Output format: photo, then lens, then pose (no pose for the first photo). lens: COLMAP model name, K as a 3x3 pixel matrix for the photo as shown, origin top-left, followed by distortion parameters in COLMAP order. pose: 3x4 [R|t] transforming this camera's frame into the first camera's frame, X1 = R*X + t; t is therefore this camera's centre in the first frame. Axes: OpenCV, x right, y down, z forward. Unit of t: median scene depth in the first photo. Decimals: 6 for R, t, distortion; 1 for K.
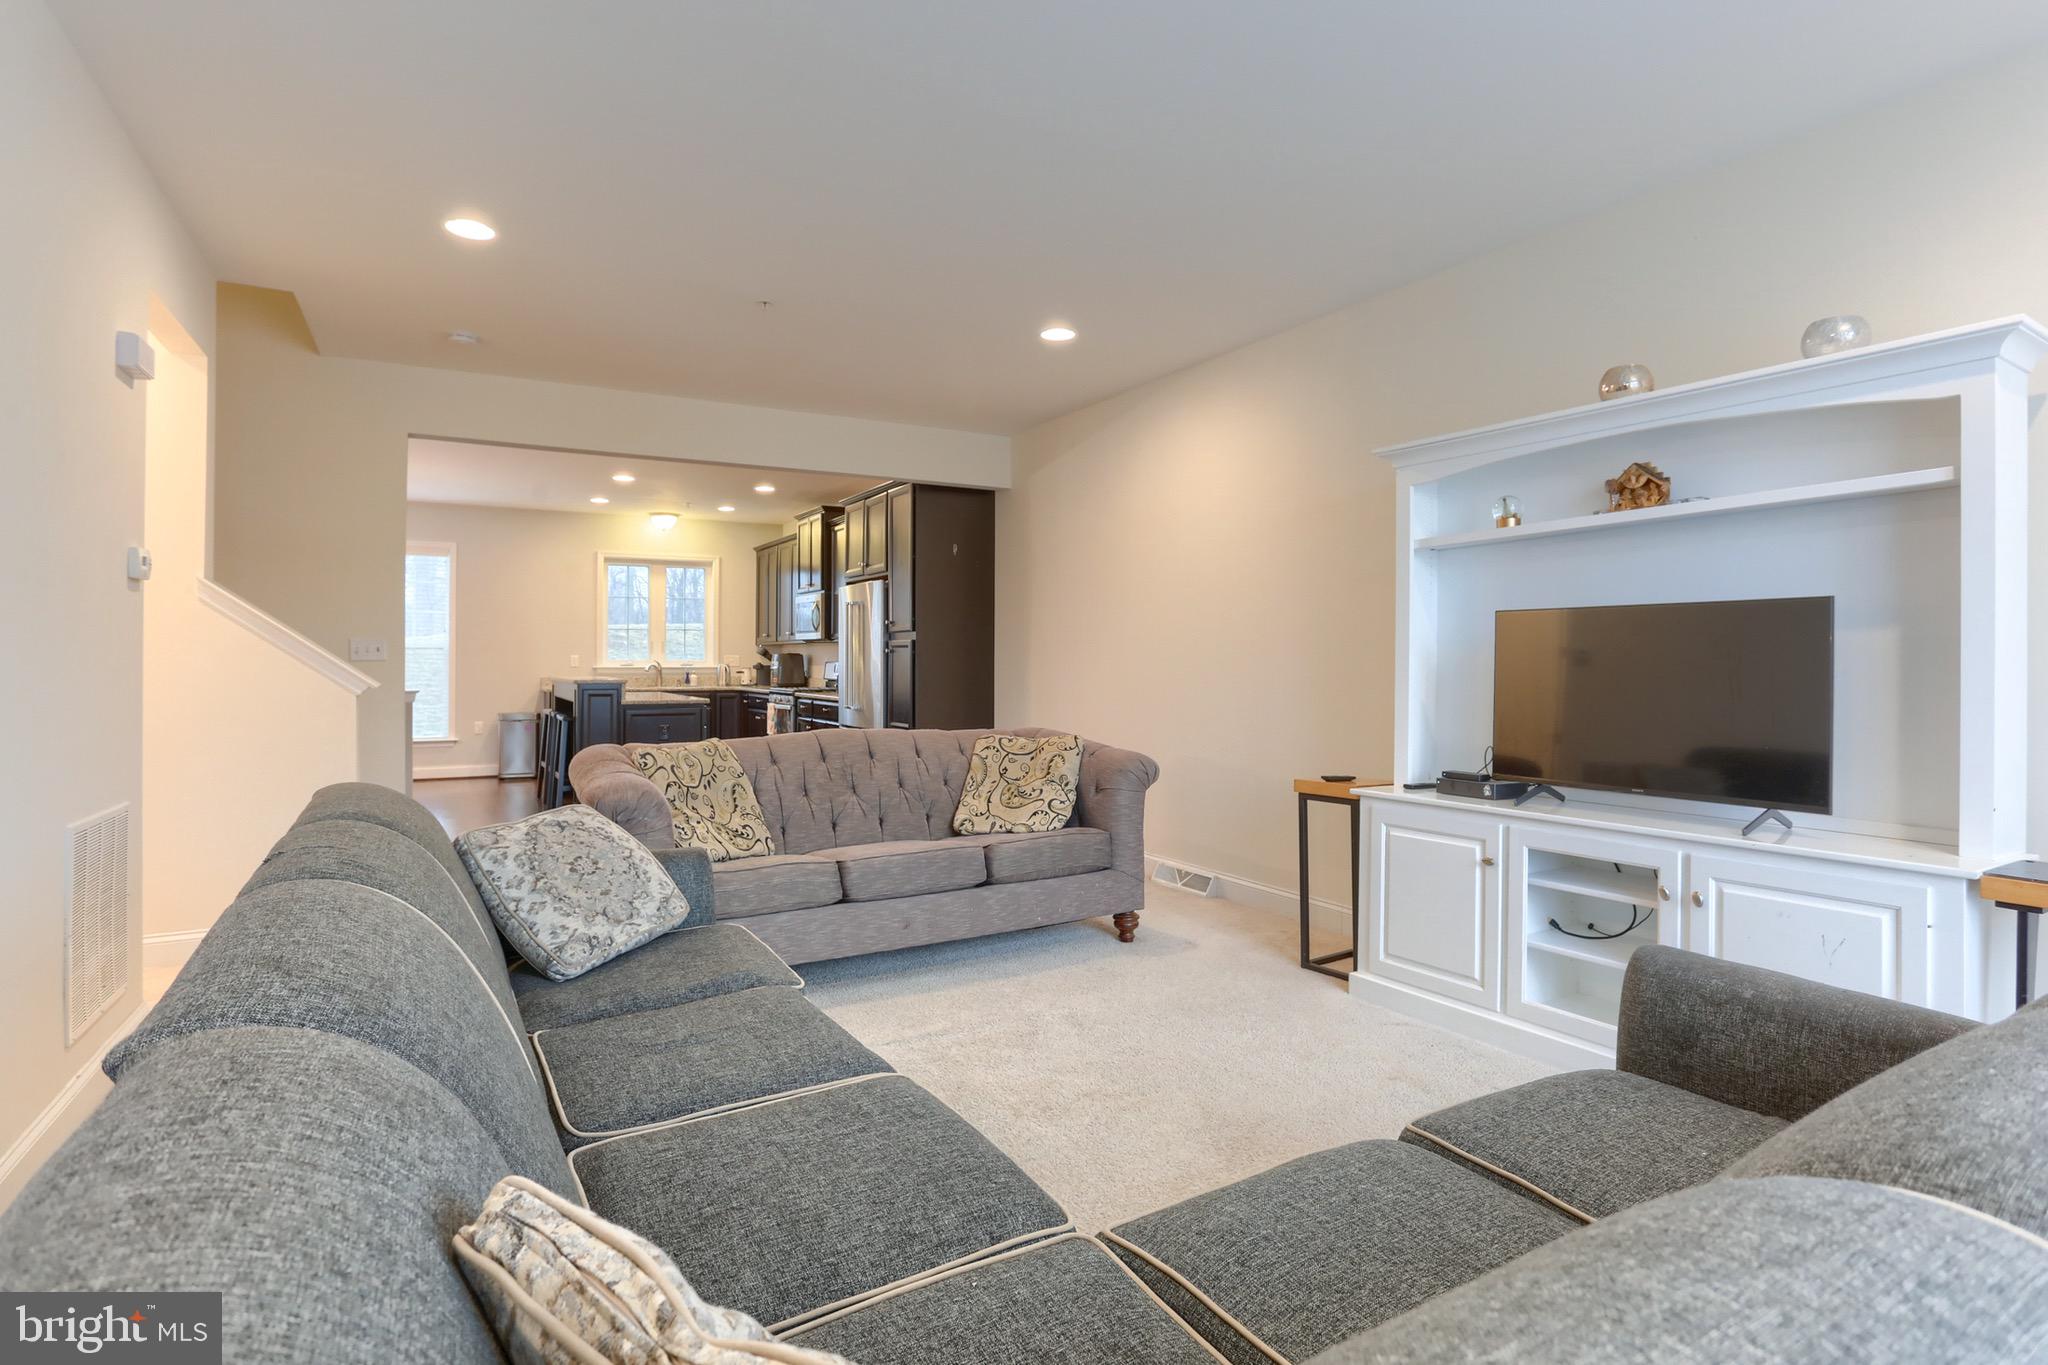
lens RADIAL K [[1045.3, 0, 1026.0], [0, 1045.3, 651.5], [0, 0, 1]] dist [-0.003019, 0.000001]
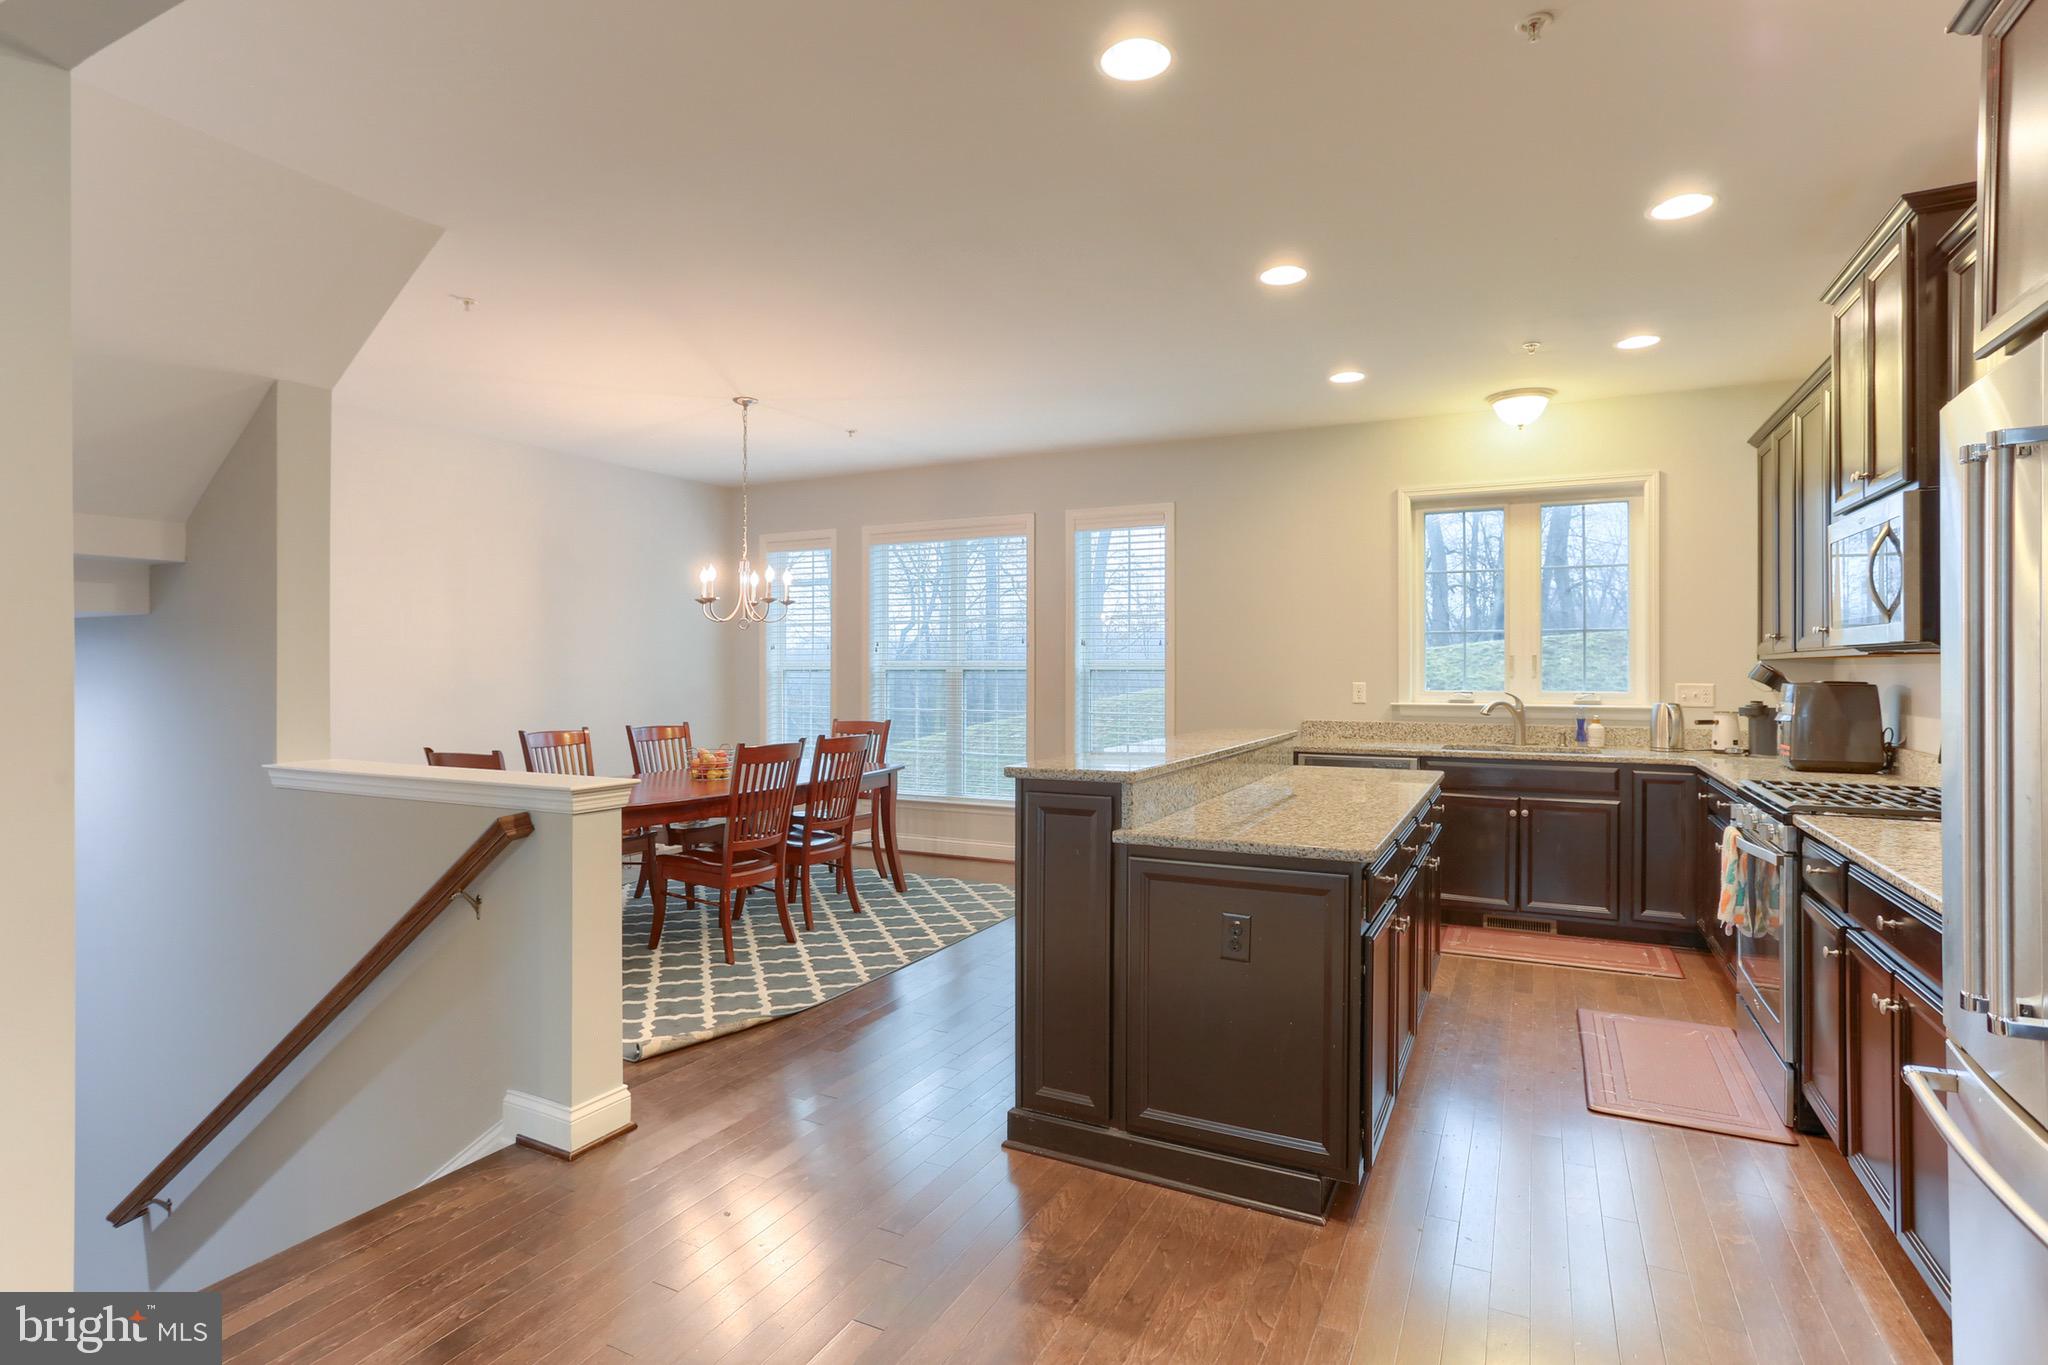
lens RADIAL K [[1030.7, 0, 1022.2], [0, 1030.7, 668.6], [0, 0, 1]] dist [-0.003316, 0.000540]
pose [[0.571071, -0.004423, -0.820888, -0.123303], [0.008685, 0.999962, 0.000655, -0.008146], [0.820854, -0.007504, 0.571088, 0.780025]]
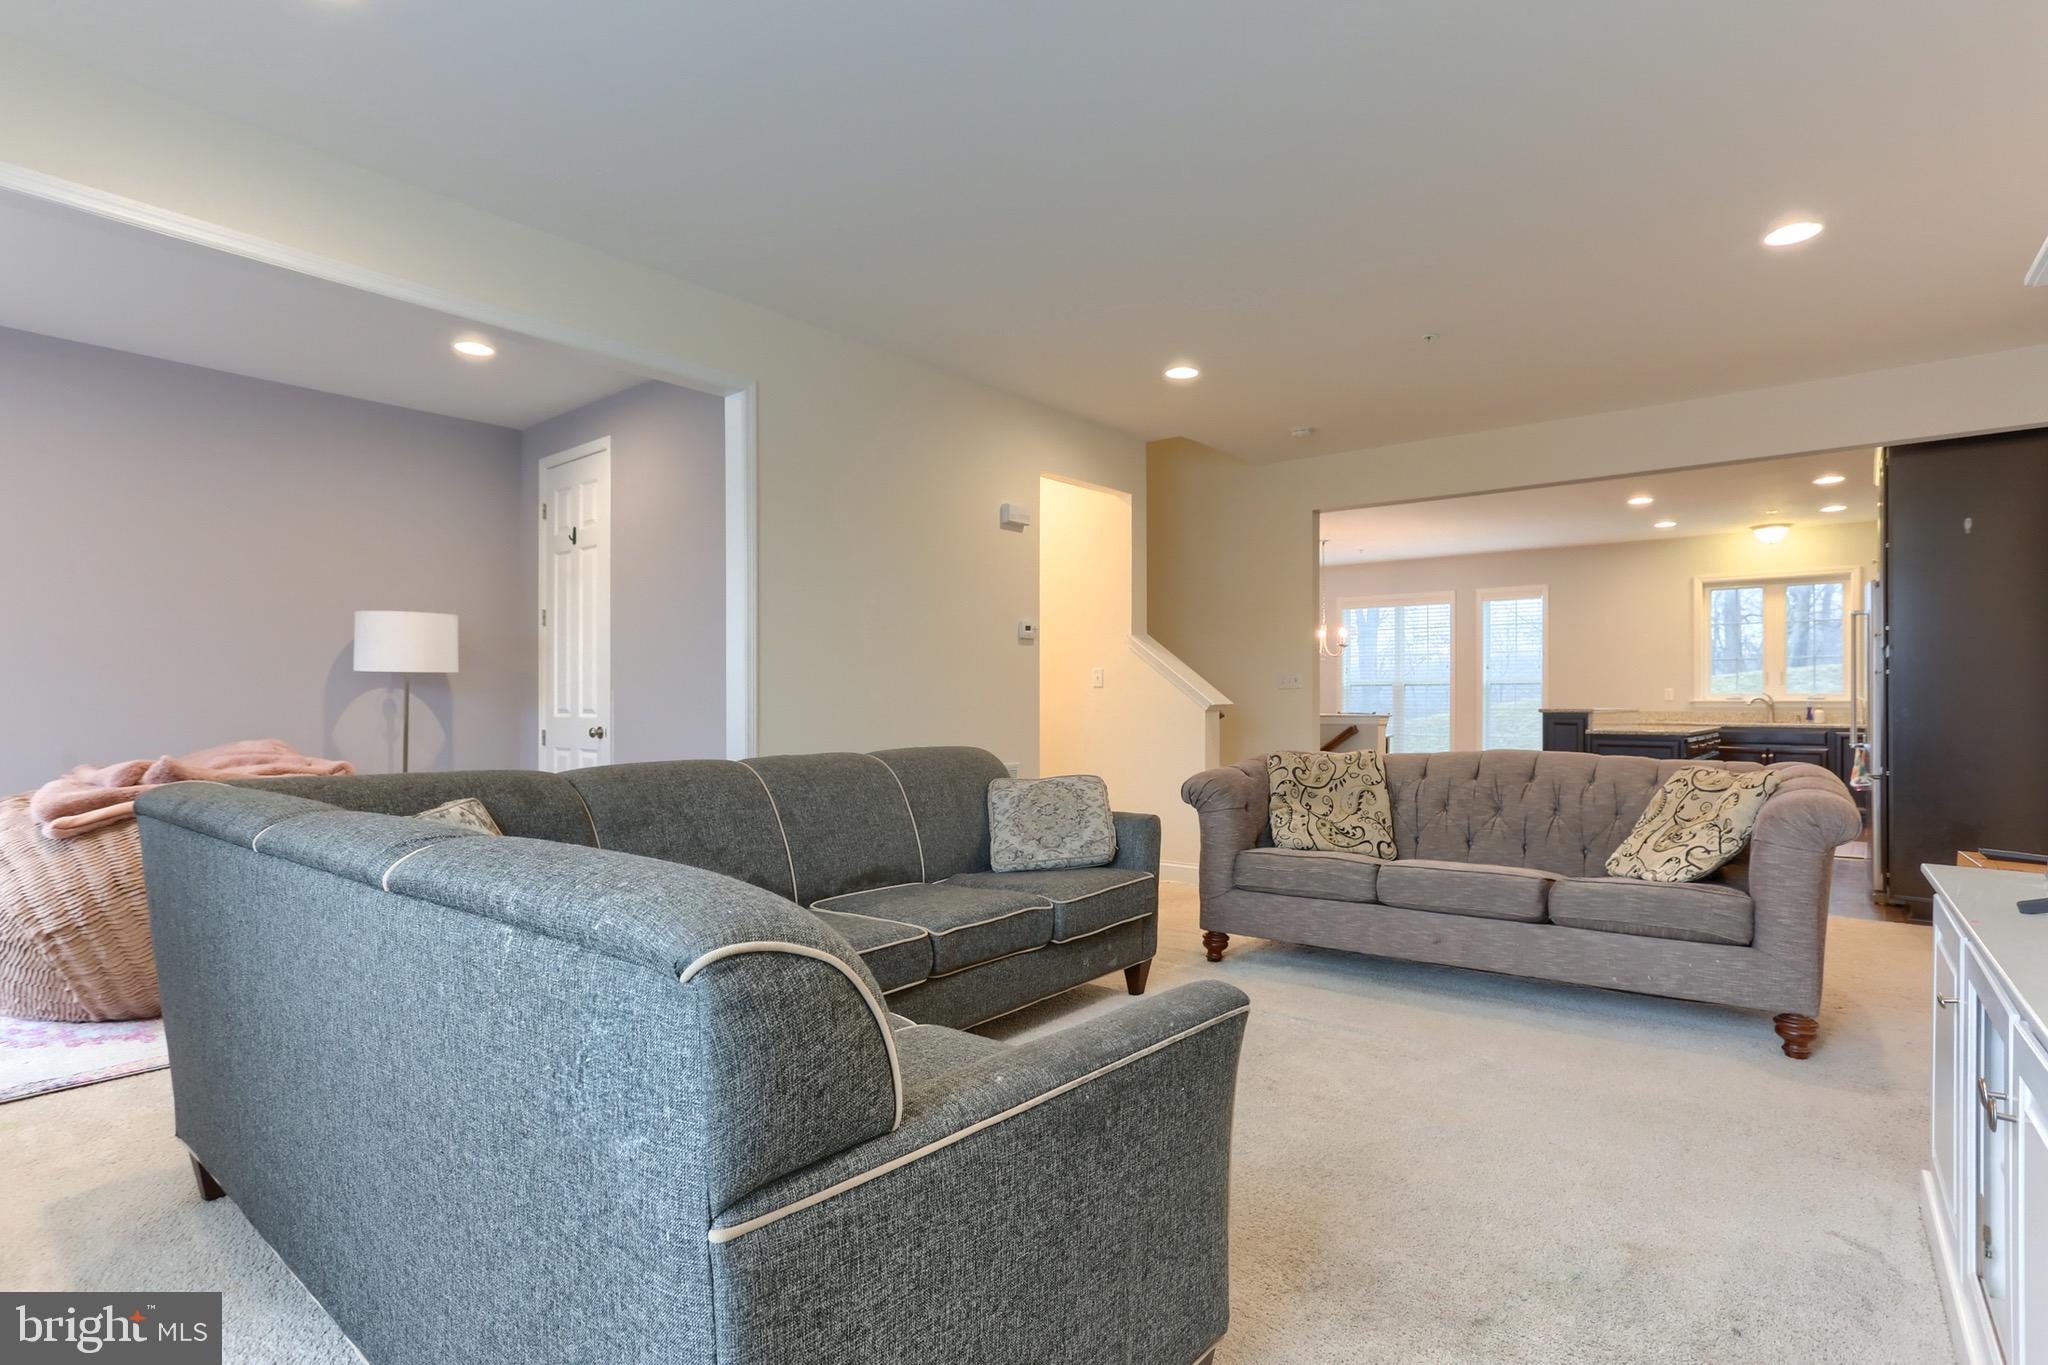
lens RADIAL K [[1030.7, 0, 1021.8], [0, 1030.7, 704.9], [0, 0, 1]] dist [-0.003316, 0.000540]
pose [[0.375915, -0.000756, -0.926654, 0.318344], [0.008406, 0.999961, 0.002594, 0.016212], [0.926616, -0.008765, 0.375906, 0.134561]]
